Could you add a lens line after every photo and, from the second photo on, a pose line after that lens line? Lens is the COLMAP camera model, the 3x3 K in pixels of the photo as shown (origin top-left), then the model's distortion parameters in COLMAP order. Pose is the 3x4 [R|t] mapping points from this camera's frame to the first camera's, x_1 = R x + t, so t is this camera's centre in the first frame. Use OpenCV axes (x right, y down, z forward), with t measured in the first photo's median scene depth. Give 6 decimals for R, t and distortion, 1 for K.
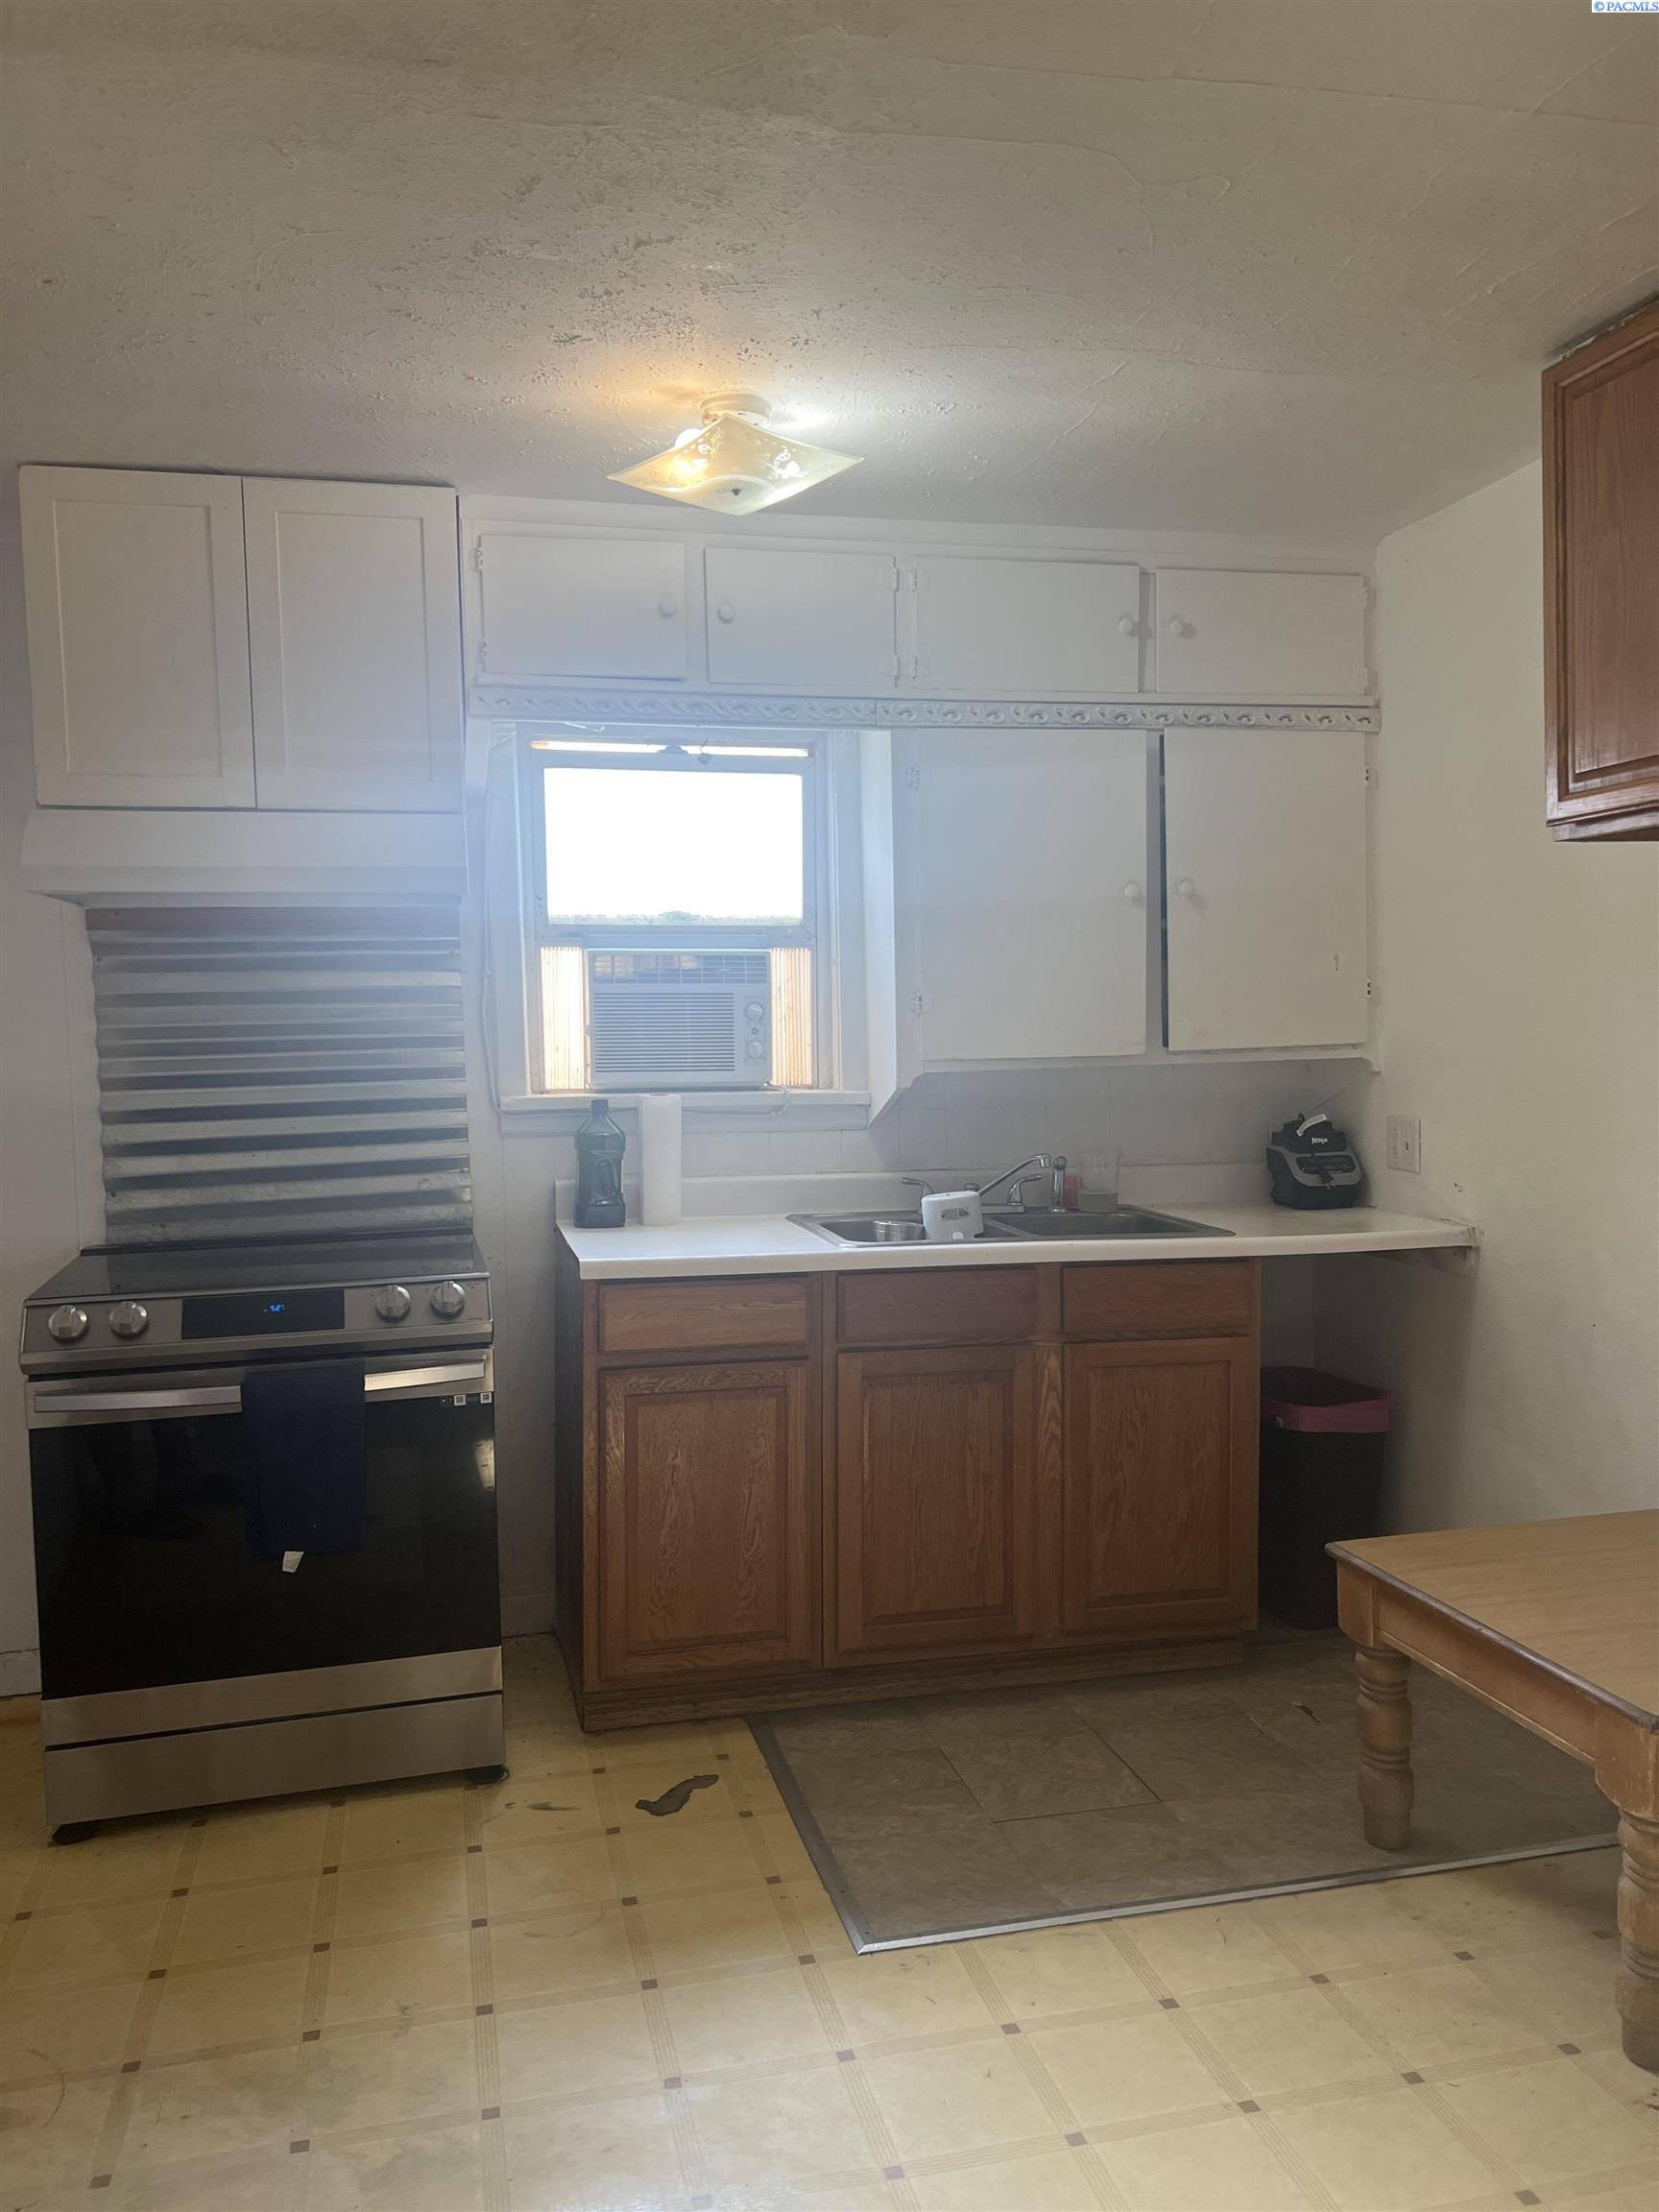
lens RADIAL K [[1663.7, 0, 824.3], [0, 1663.7, 1113.1], [0, 0, 1]] dist [0.009206, -0.006234]
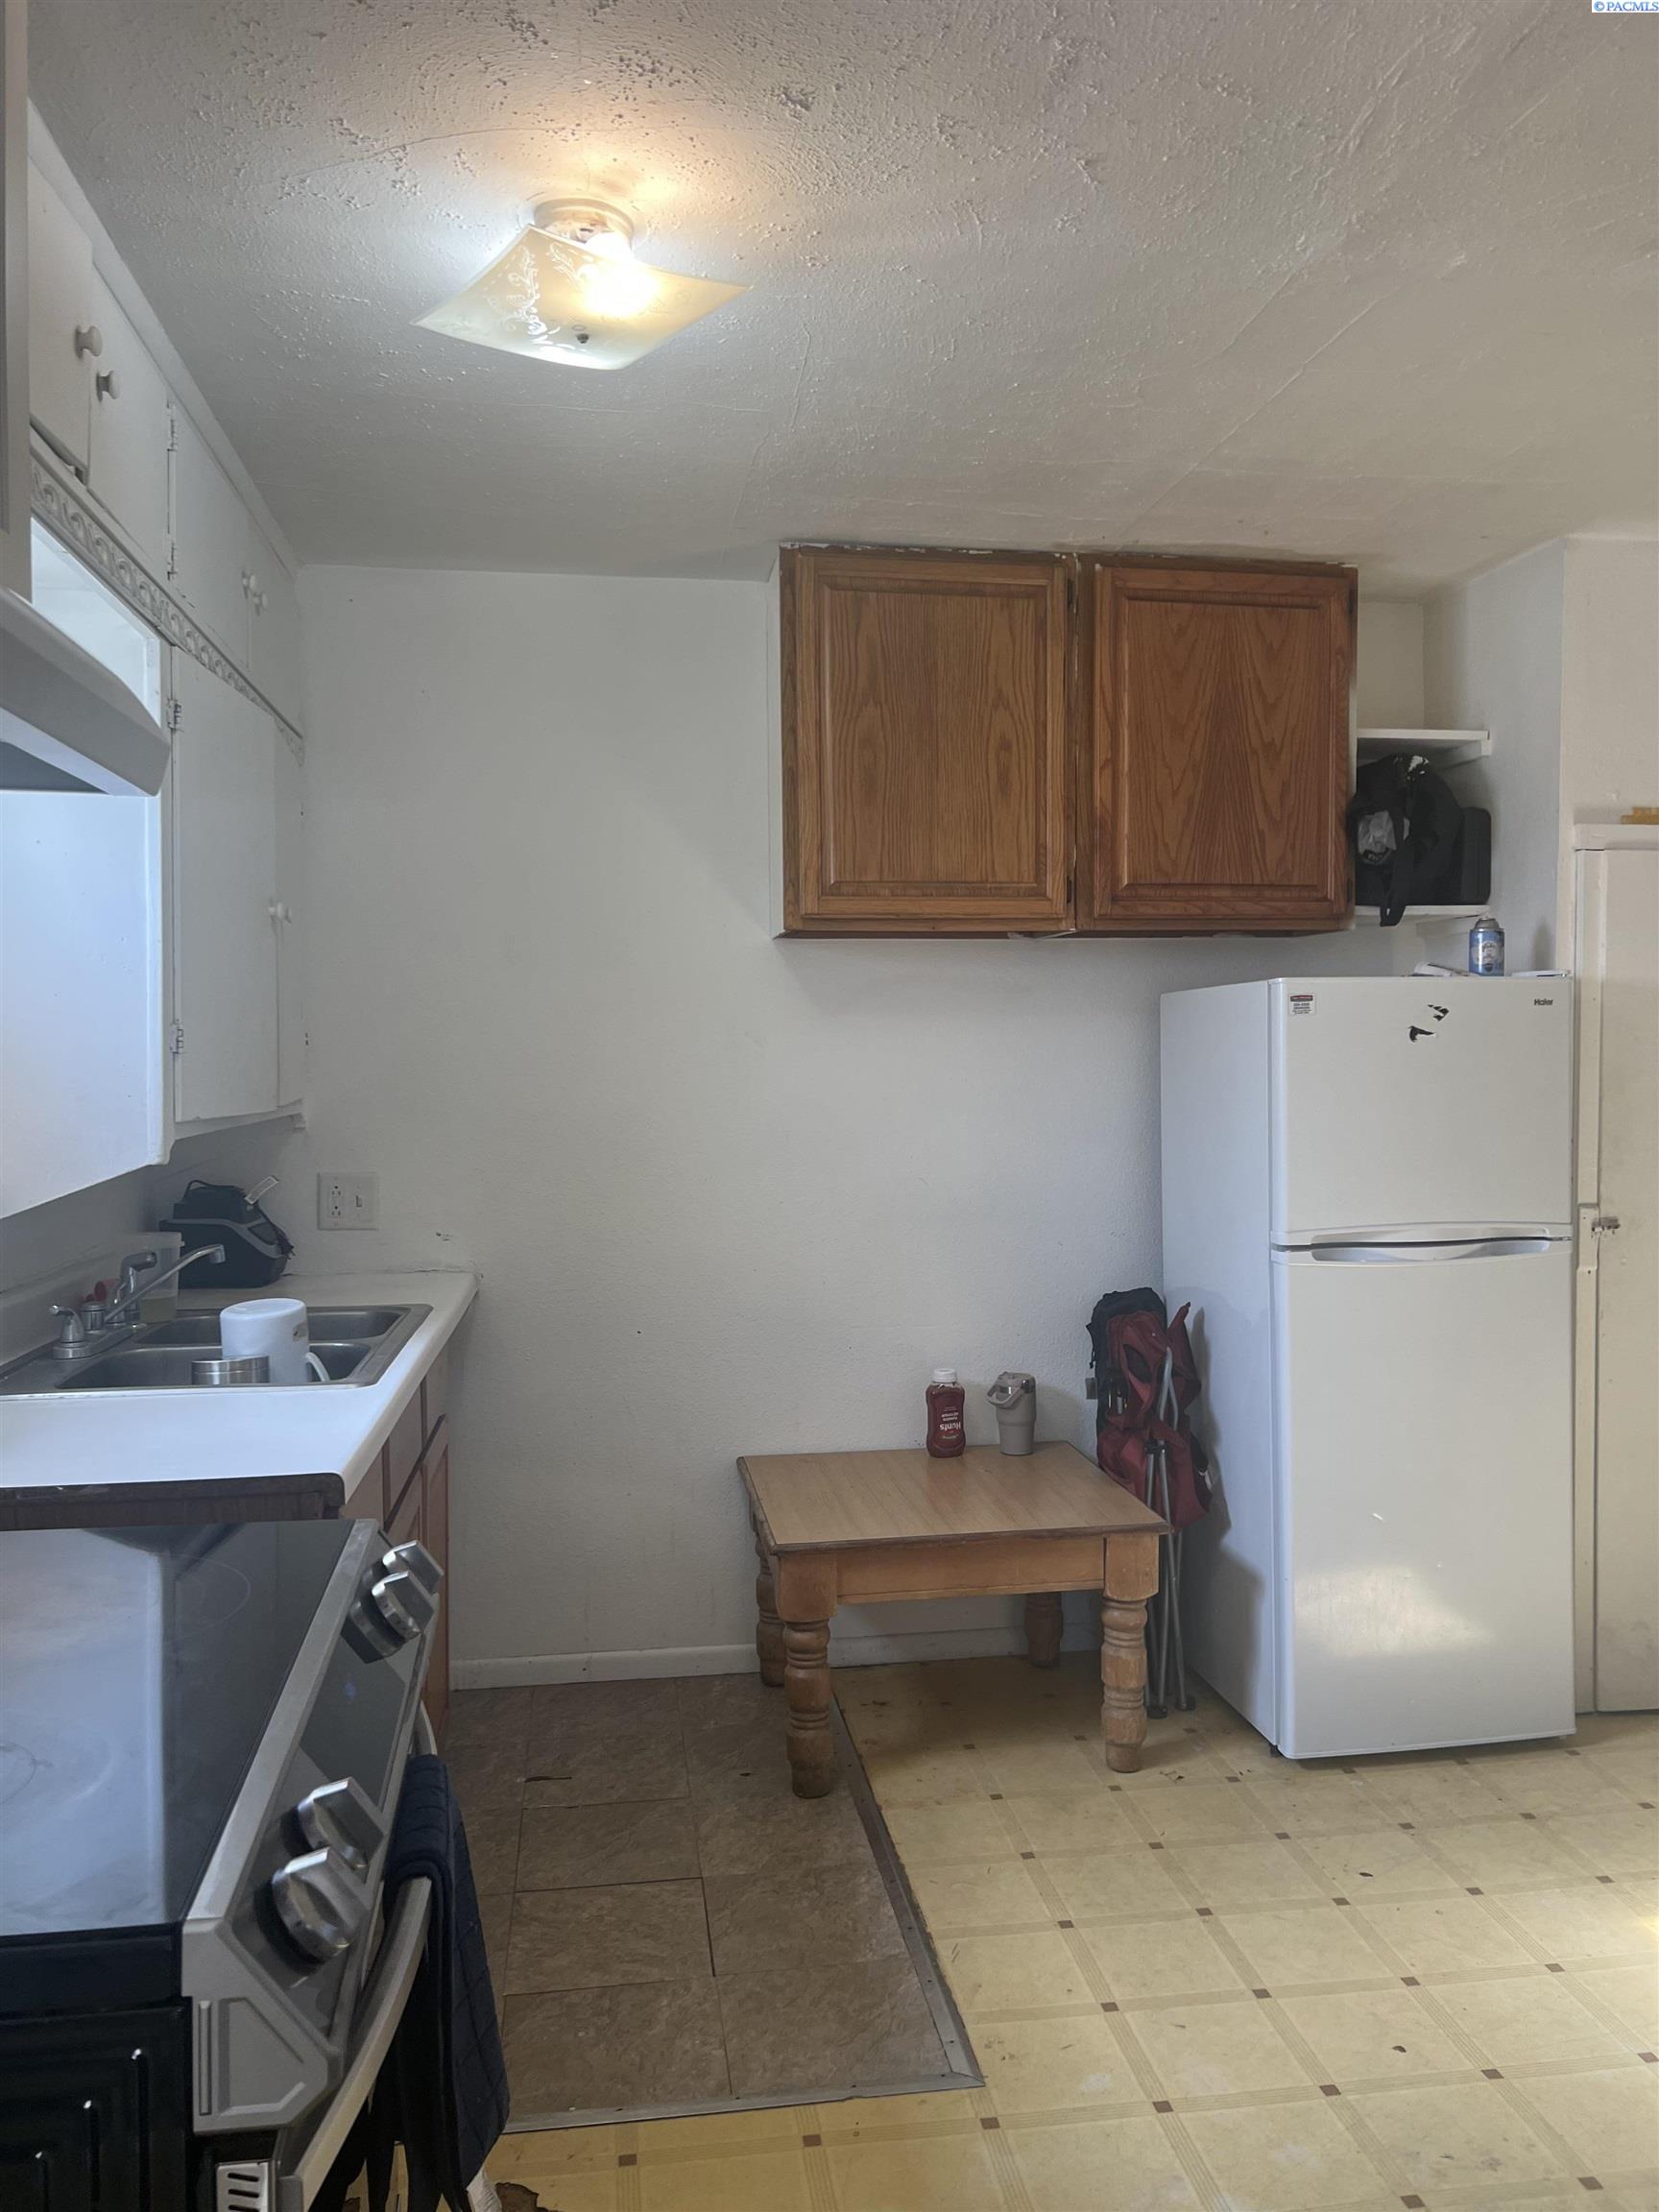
lens RADIAL K [[1663.7, 0, 825.5], [0, 1663.7, 1095.8], [0, 0, 1]] dist [0.009206, -0.006234]
pose [[0.084689, 0.002976, 0.996403, -0.874365], [0.059614, 0.998189, -0.008048, -0.027441], [-0.994623, 0.060081, 0.084358, 0.961412]]
